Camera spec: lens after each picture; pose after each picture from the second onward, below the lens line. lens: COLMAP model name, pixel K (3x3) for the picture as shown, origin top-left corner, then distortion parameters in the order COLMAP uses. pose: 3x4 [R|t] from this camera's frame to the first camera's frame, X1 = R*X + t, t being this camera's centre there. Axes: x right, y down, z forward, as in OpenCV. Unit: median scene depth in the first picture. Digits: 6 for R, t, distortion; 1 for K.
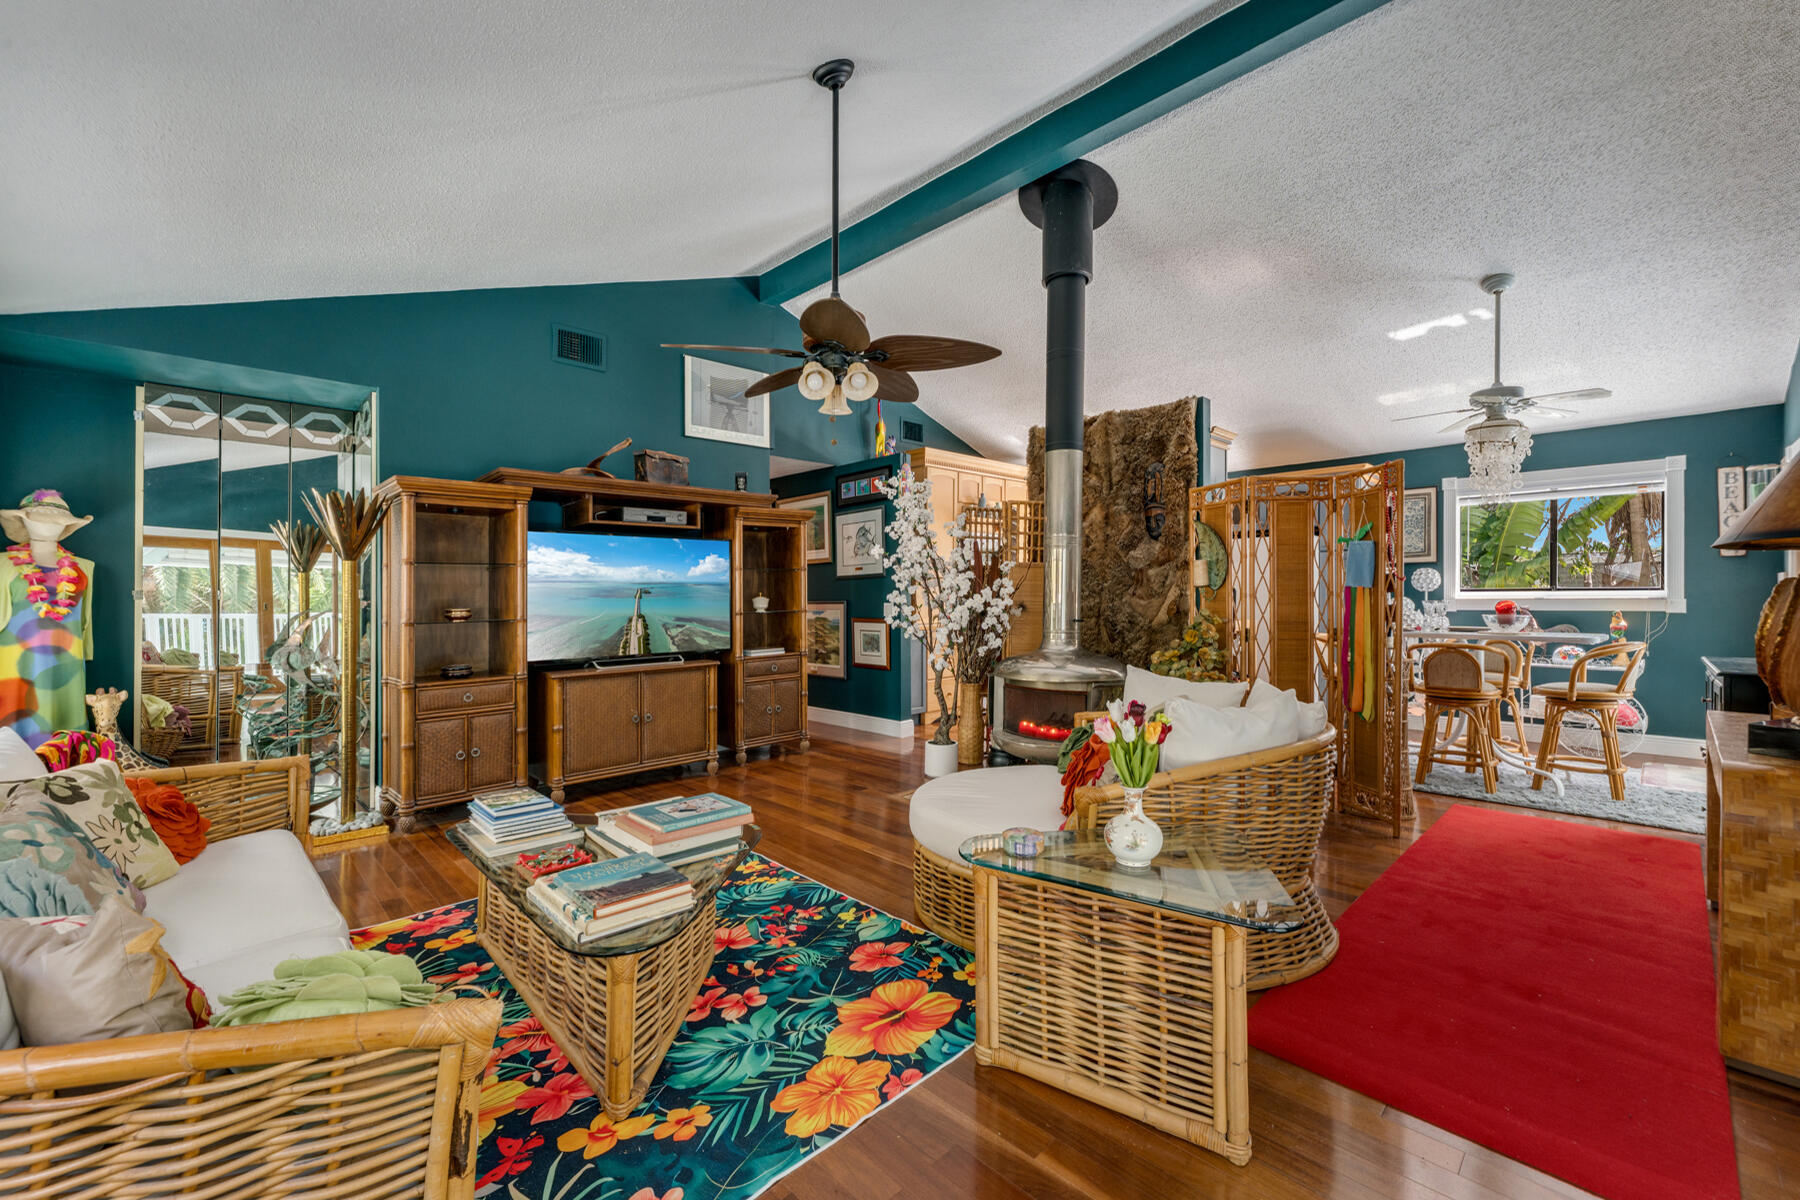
lens RADIAL K [[728.2, 0, 900.0], [0, 728.2, 600.0], [0, 0, 1]] dist [-0.000047, 0.000002]
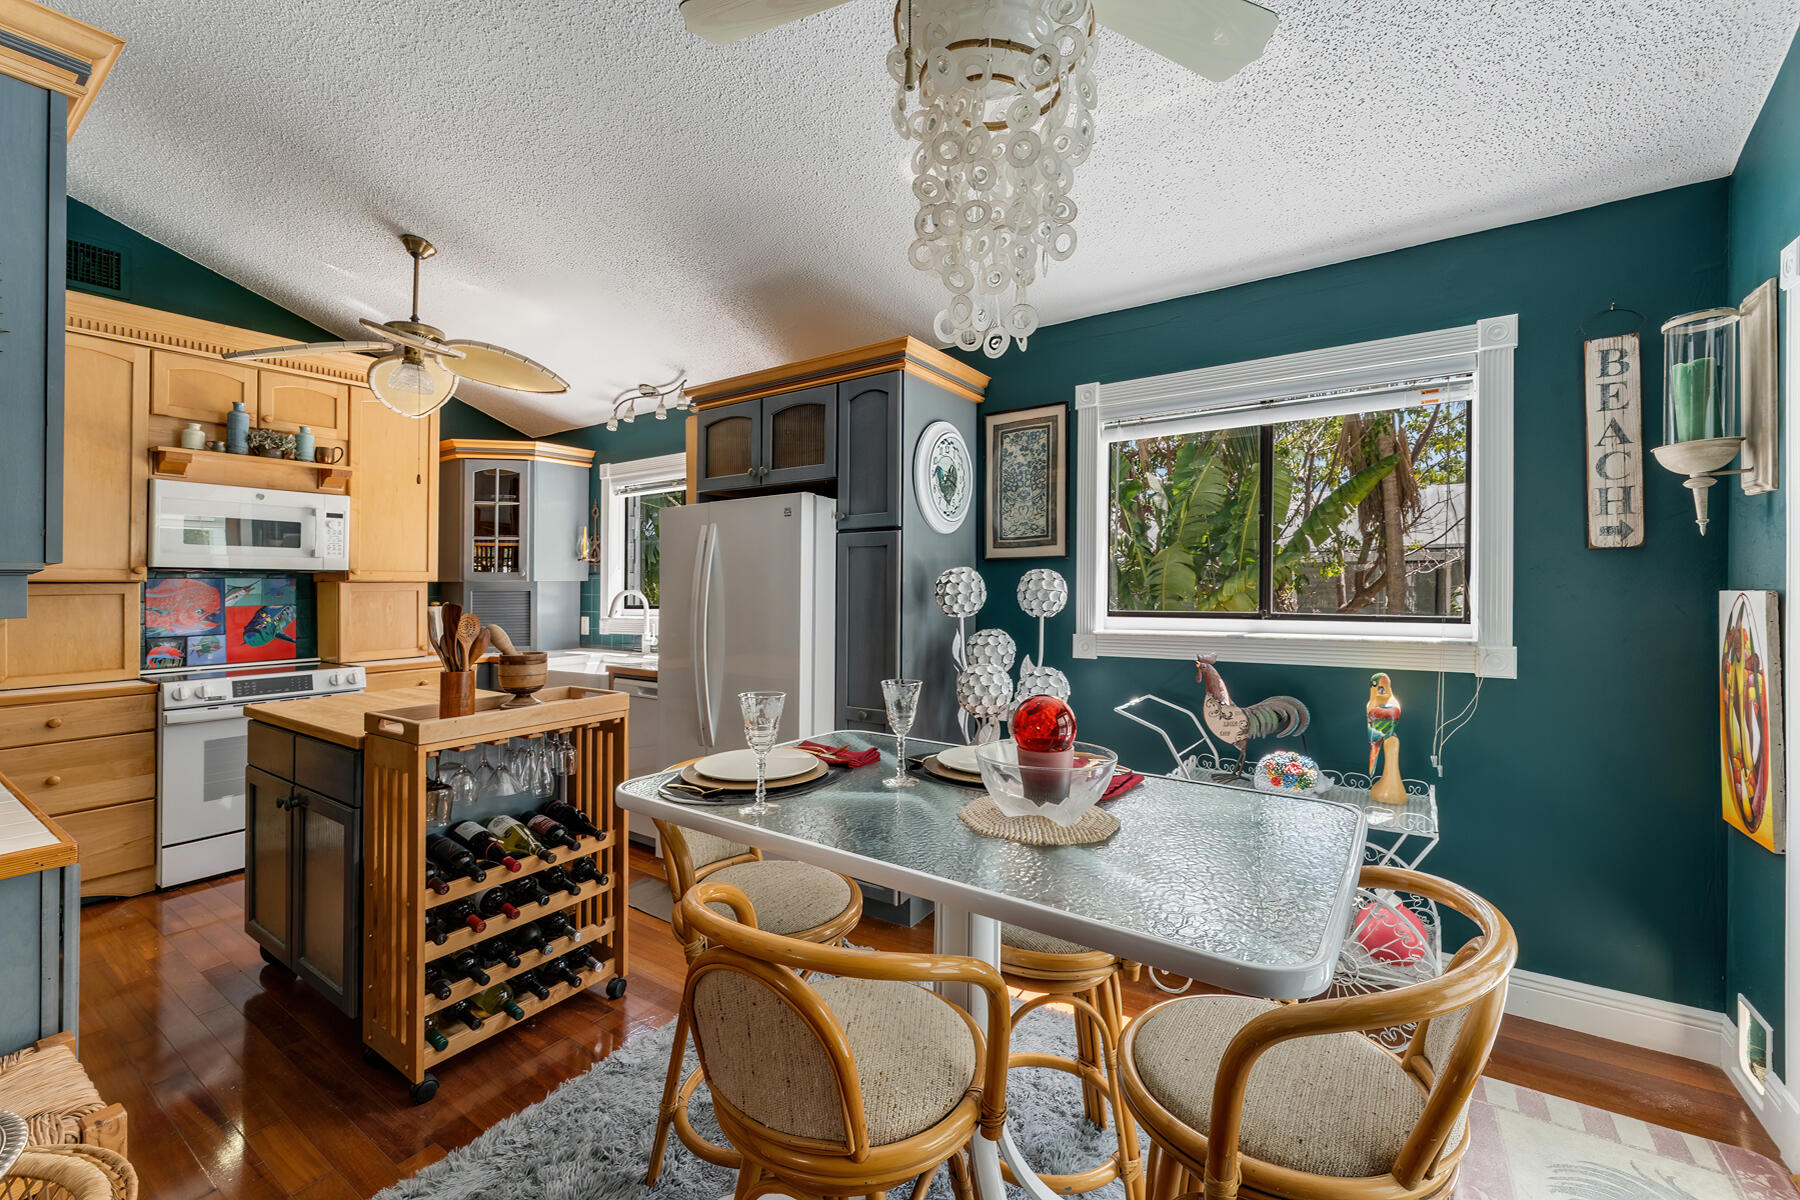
lens RADIAL K [[728.2, 0, 900.0], [0, 728.2, 600.0], [0, 0, 1]] dist [-0.000047, 0.000002]
pose [[0.978378, -0.001969, 0.206815, 0.566419], [0.000059, 0.999957, 0.009240, -0.029711], [-0.206824, -0.009028, 0.978336, 0.585027]]
